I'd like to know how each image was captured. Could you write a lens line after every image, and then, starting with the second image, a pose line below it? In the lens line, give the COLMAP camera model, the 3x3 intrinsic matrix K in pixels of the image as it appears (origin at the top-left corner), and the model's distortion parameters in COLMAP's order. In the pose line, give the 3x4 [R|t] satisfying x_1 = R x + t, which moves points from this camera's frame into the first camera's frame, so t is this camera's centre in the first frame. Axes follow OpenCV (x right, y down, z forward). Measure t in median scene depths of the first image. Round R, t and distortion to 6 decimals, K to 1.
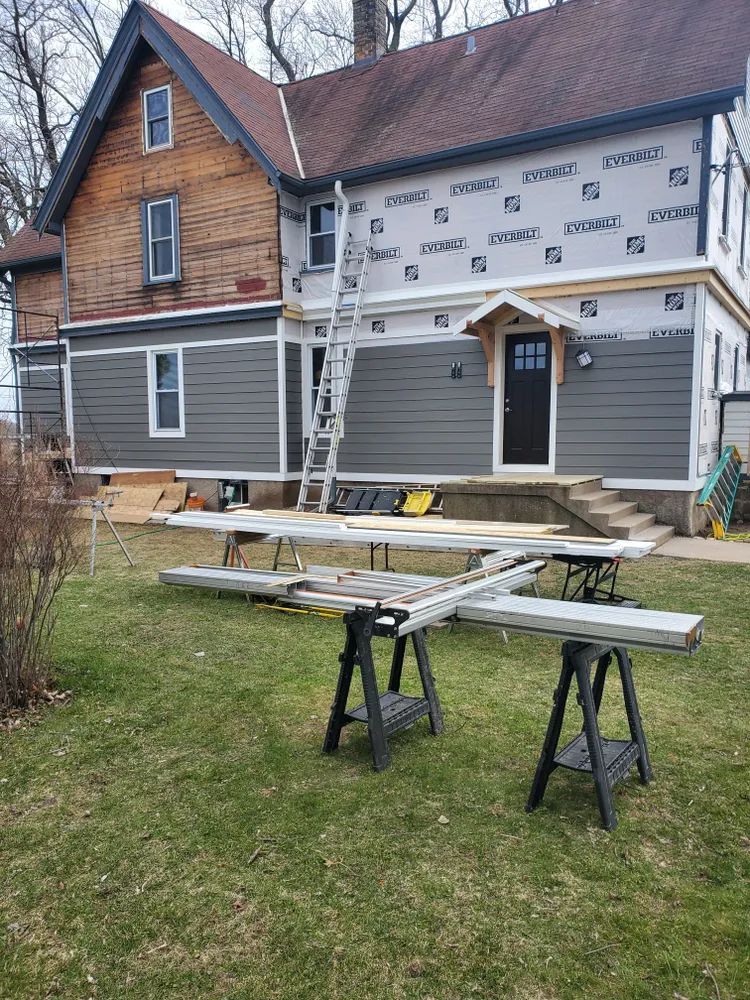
lens RADIAL K [[754.2, 0, 375.0], [0, 754.2, 500.0], [0, 0, 1]] dist [0.004848, -0.003373]
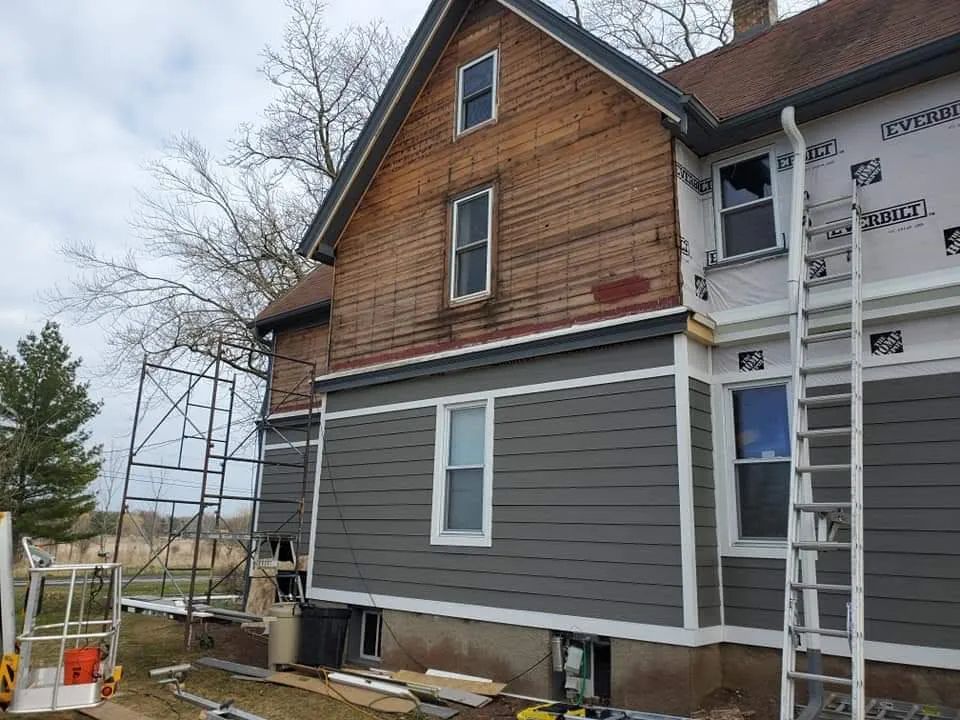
lens RADIAL K [[734.8, 0, 480.0], [0, 734.8, 360.0], [0, 0, 1]] dist [0.075706, -0.136157]
pose [[0.981735, -0.007058, -0.190123, -0.151519], [-0.054517, 0.946971, -0.316662, -0.038958], [0.182276, 0.321243, 0.929289, 0.424584]]
